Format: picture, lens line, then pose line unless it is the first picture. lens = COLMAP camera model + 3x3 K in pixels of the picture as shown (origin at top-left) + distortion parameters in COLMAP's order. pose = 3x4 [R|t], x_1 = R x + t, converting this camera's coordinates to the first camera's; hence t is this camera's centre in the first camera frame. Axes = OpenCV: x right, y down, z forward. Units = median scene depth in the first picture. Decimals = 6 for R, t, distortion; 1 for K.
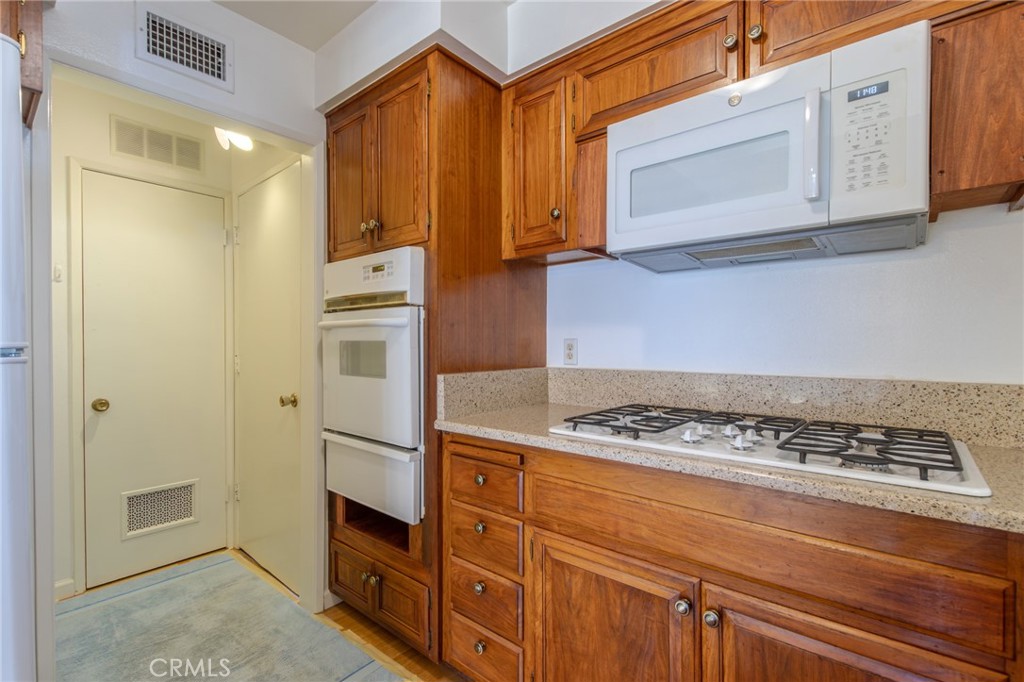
lens RADIAL K [[465.1, 0, 510.7], [0, 465.1, 346.1], [0, 0, 1]] dist [0.003169, -0.001667]
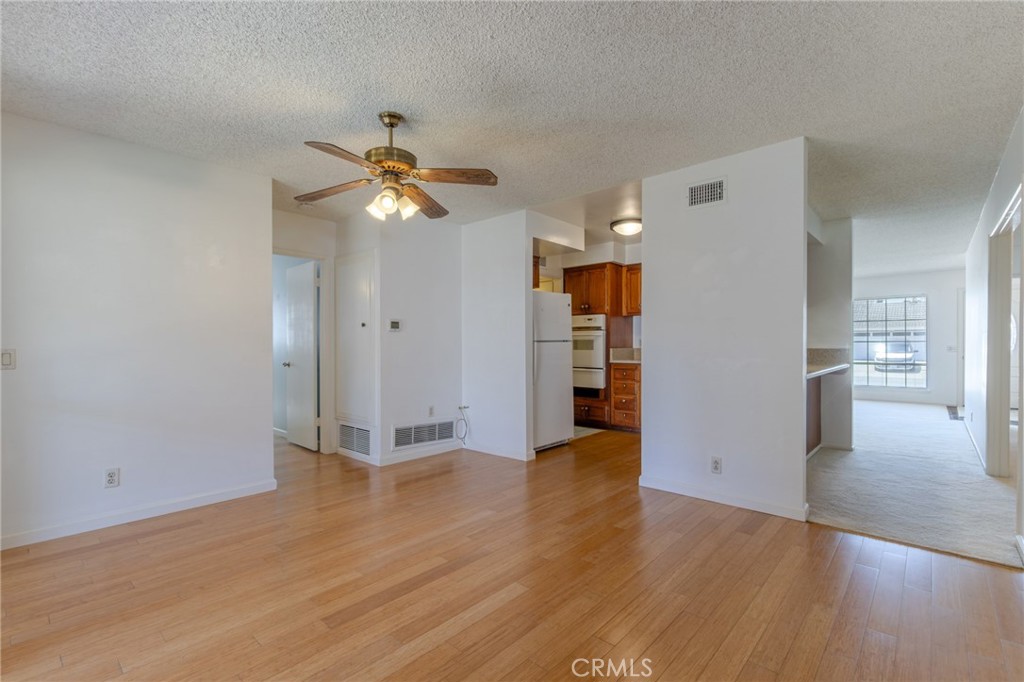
lens RADIAL K [[465.1, 0, 510.7], [0, 465.1, 346.1], [0, 0, 1]] dist [0.003169, -0.001667]
pose [[0.999591, -0.002581, -0.028493, -0.836191], [0.002560, 0.999996, -0.000789, 0.042588], [0.028495, 0.000716, 0.999594, -2.740626]]
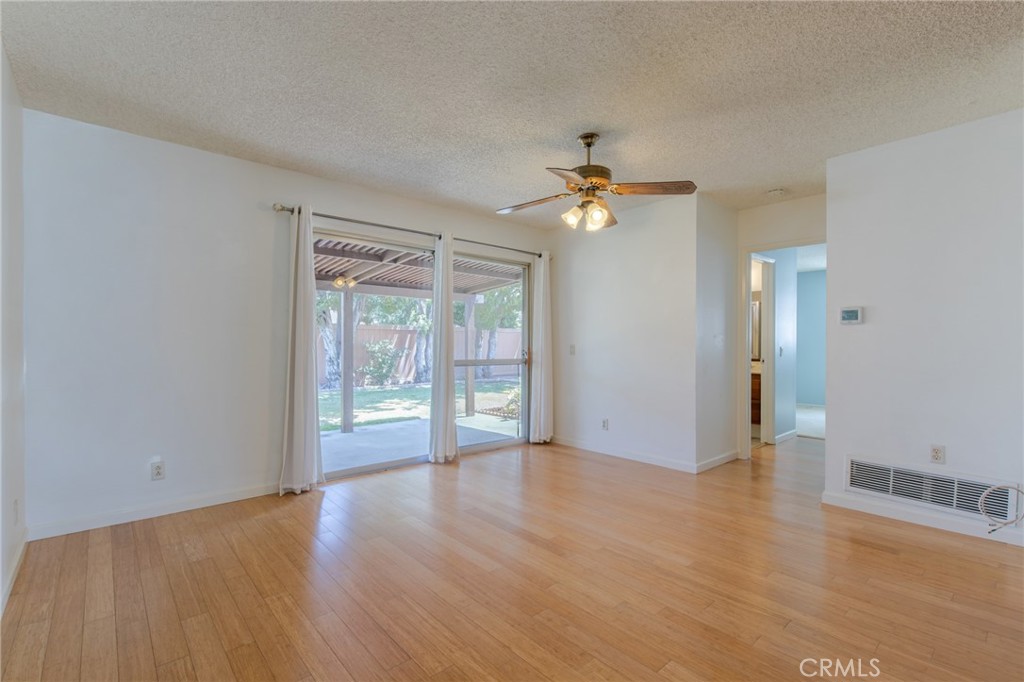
lens RADIAL K [[465.1, 0, 510.7], [0, 465.1, 346.1], [0, 0, 1]] dist [0.003169, -0.001667]
pose [[-0.141271, 0.003486, -0.989965, 0.545830], [-0.007121, 0.999964, 0.004537, 0.045832], [0.989945, 0.007690, -0.141241, -1.164022]]
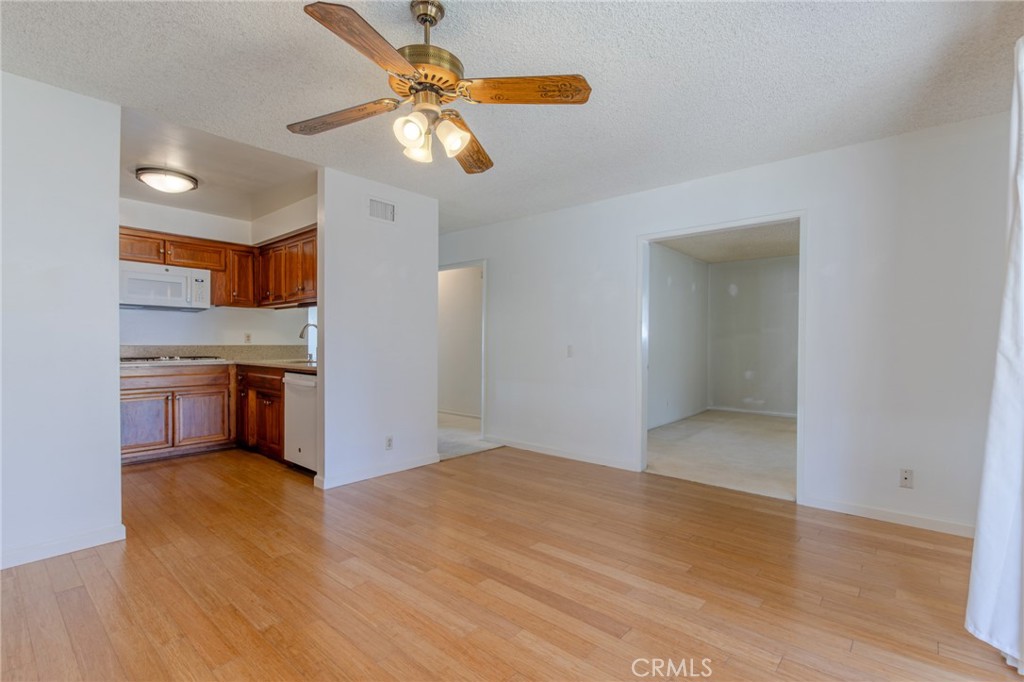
lens RADIAL K [[470.5, 0, 510.9], [0, 470.5, 345.4], [0, 0, 1]] dist [0.002451, -0.000115]
pose [[0.009415, -0.005608, 0.999940, -2.439412], [0.001222, 0.999984, 0.005597, 0.043585], [-0.999955, 0.001169, 0.009422, -1.338774]]
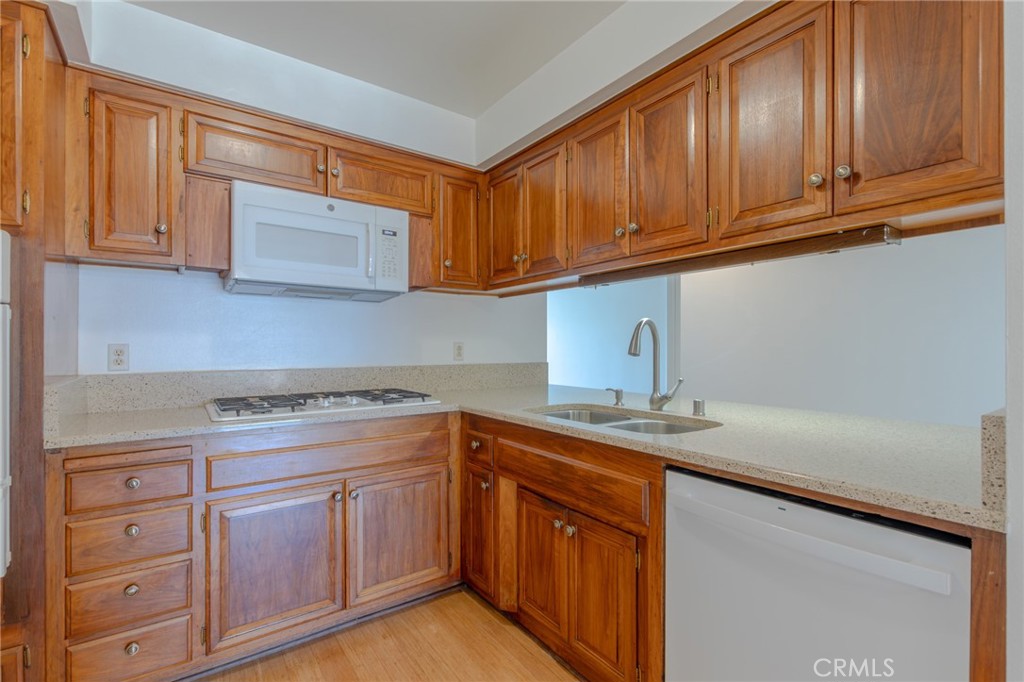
lens RADIAL K [[465.1, 0, 510.7], [0, 465.1, 346.1], [0, 0, 1]] dist [0.003169, -0.001667]
pose [[0.240075, 0.000273, 0.970754, -0.764867], [0.004927, 0.999987, -0.001499, -0.007655], [-0.970742, 0.005143, 0.240070, -0.043273]]
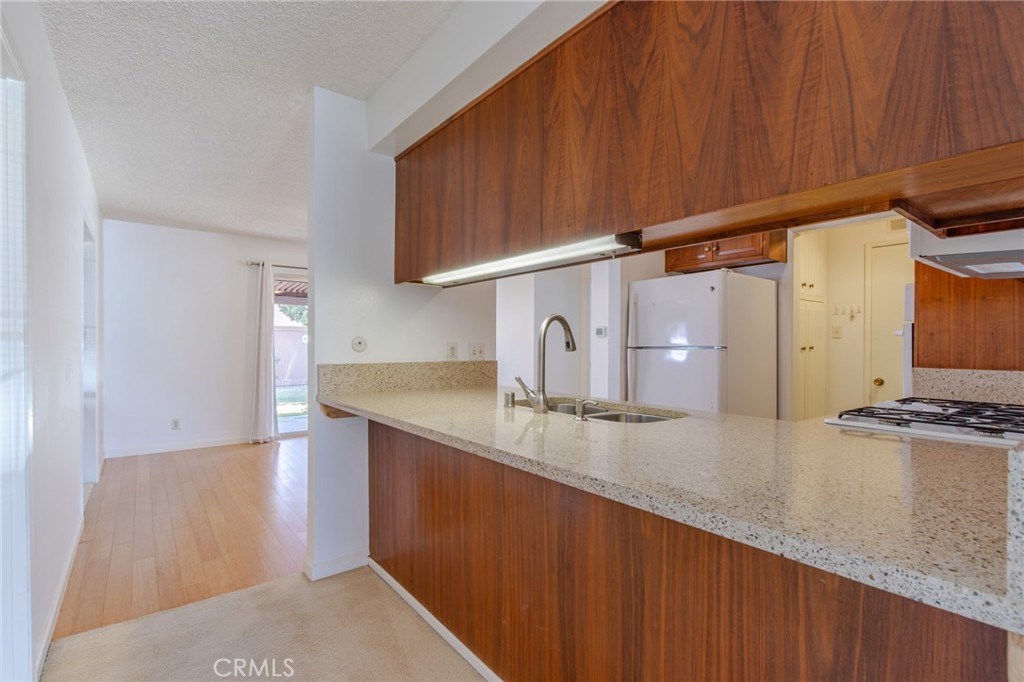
lens RADIAL K [[476.2, 0, 510.7], [0, 476.2, 345.2], [0, 0, 1]] dist [0.003338, 0.000417]
pose [[-0.202012, 0.002518, -0.979380, 1.587199], [-0.009601, 0.999944, 0.004552, -0.005420], [0.979336, 0.010322, -0.201976, 0.028467]]
